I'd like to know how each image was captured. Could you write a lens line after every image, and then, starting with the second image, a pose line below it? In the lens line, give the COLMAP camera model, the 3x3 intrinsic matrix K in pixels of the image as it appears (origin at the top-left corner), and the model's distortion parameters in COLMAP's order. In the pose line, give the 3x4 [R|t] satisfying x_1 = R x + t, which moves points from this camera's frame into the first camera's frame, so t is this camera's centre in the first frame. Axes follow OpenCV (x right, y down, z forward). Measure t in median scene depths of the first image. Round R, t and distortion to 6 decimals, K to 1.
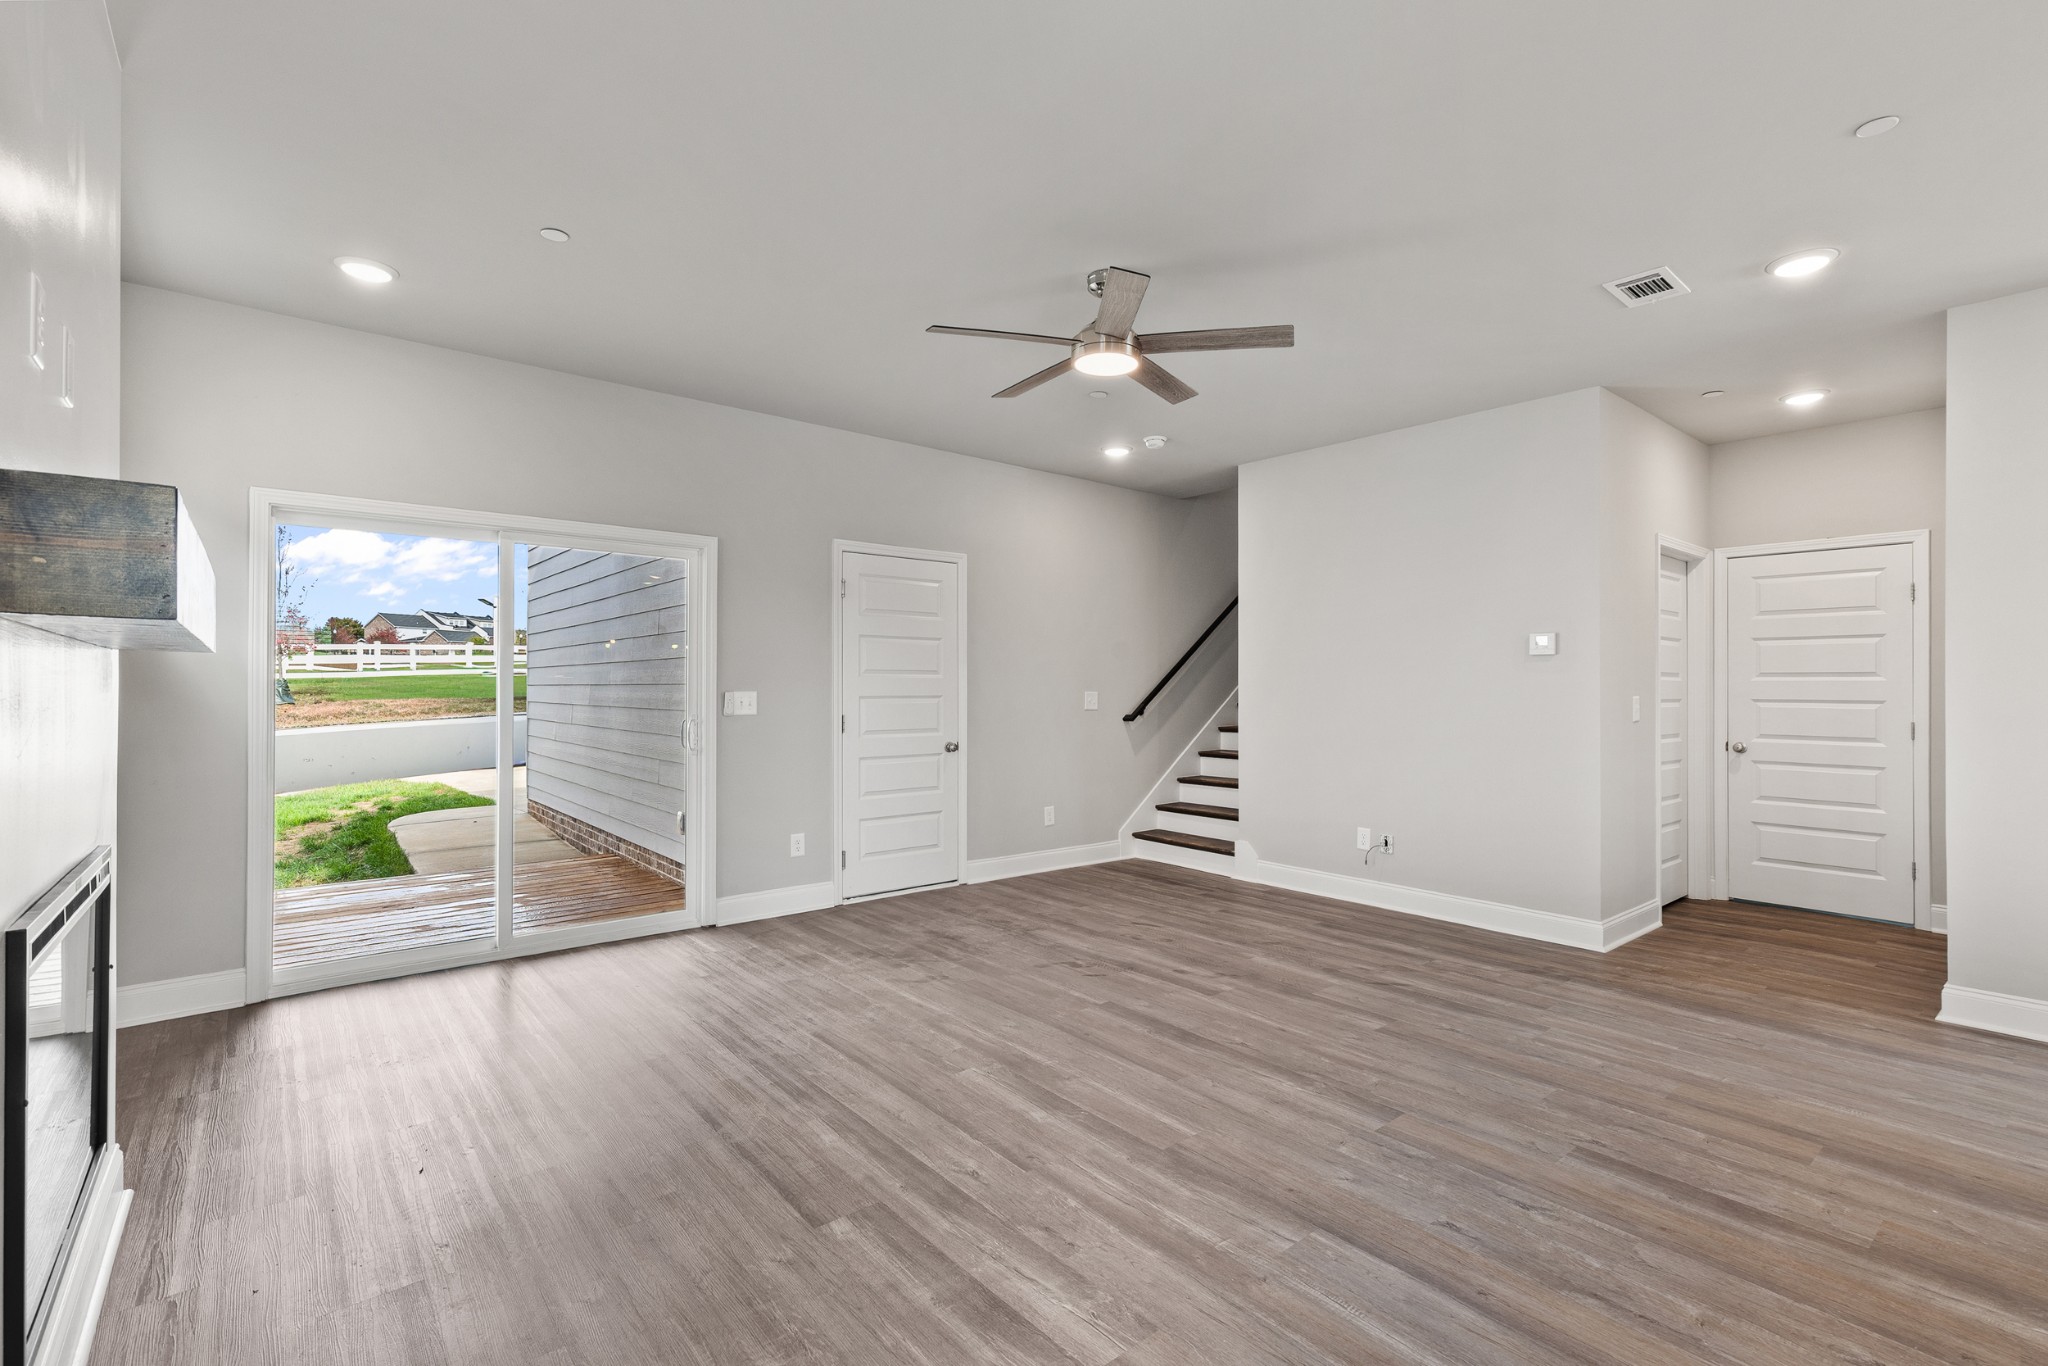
lens RADIAL K [[920.5, 0, 1039.3], [0, 920.5, 684.3], [0, 0, 1]] dist [0.007998, -0.000114]
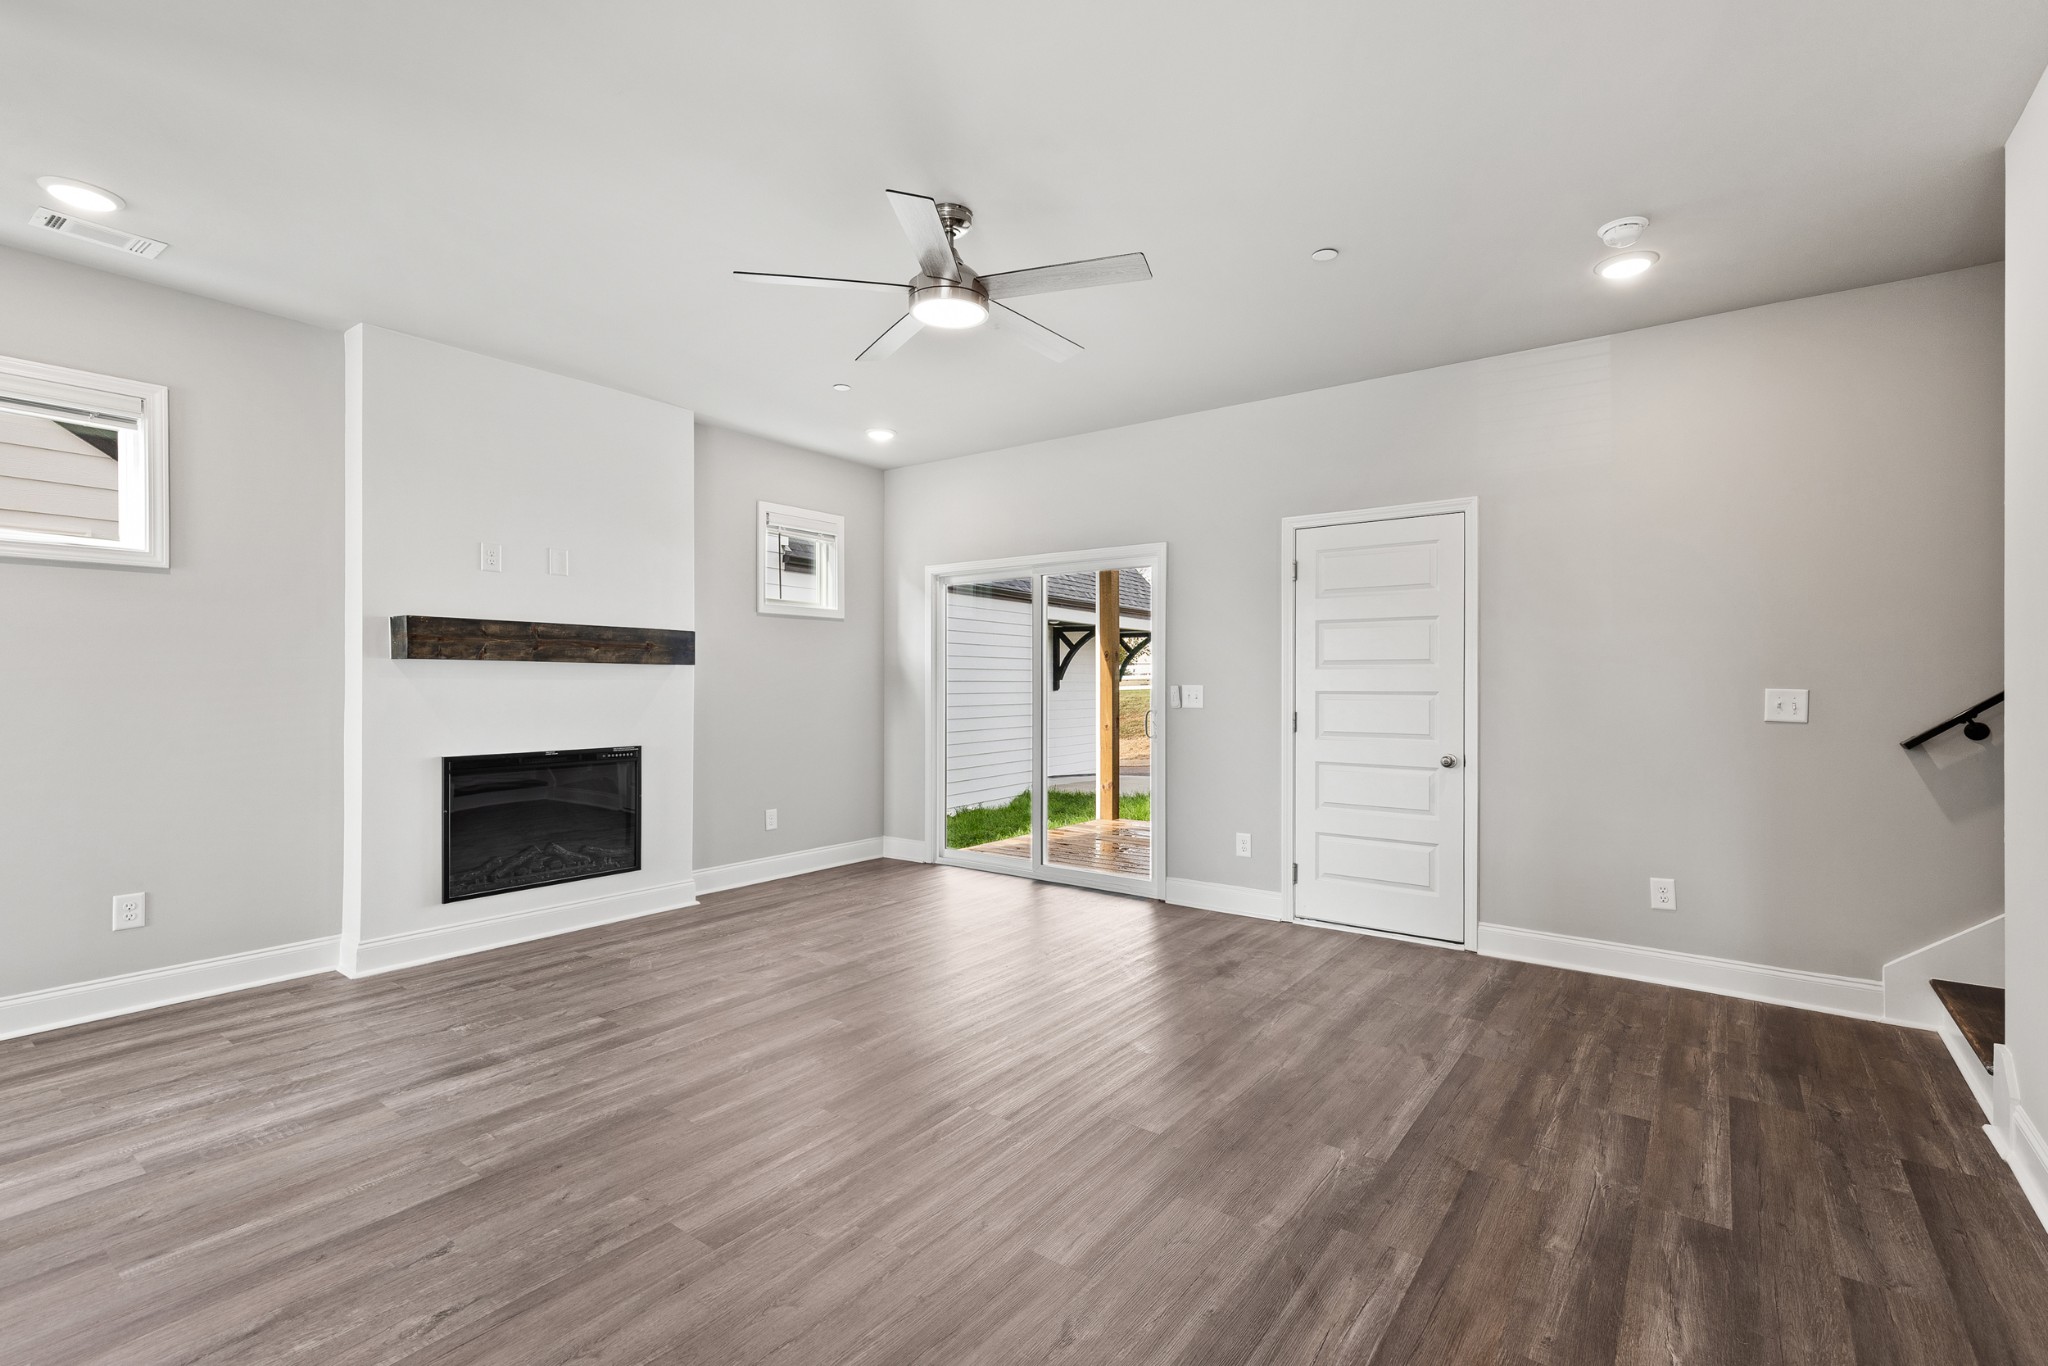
lens RADIAL K [[920.5, 0, 1041.1], [0, 920.5, 678.9], [0, 0, 1]] dist [0.007998, -0.000114]
pose [[0.234794, -0.005840, -0.972028, 0.792635], [0.002643, 0.999982, -0.005370, 0.007964], [0.972041, -0.001309, 0.234806, 0.726057]]
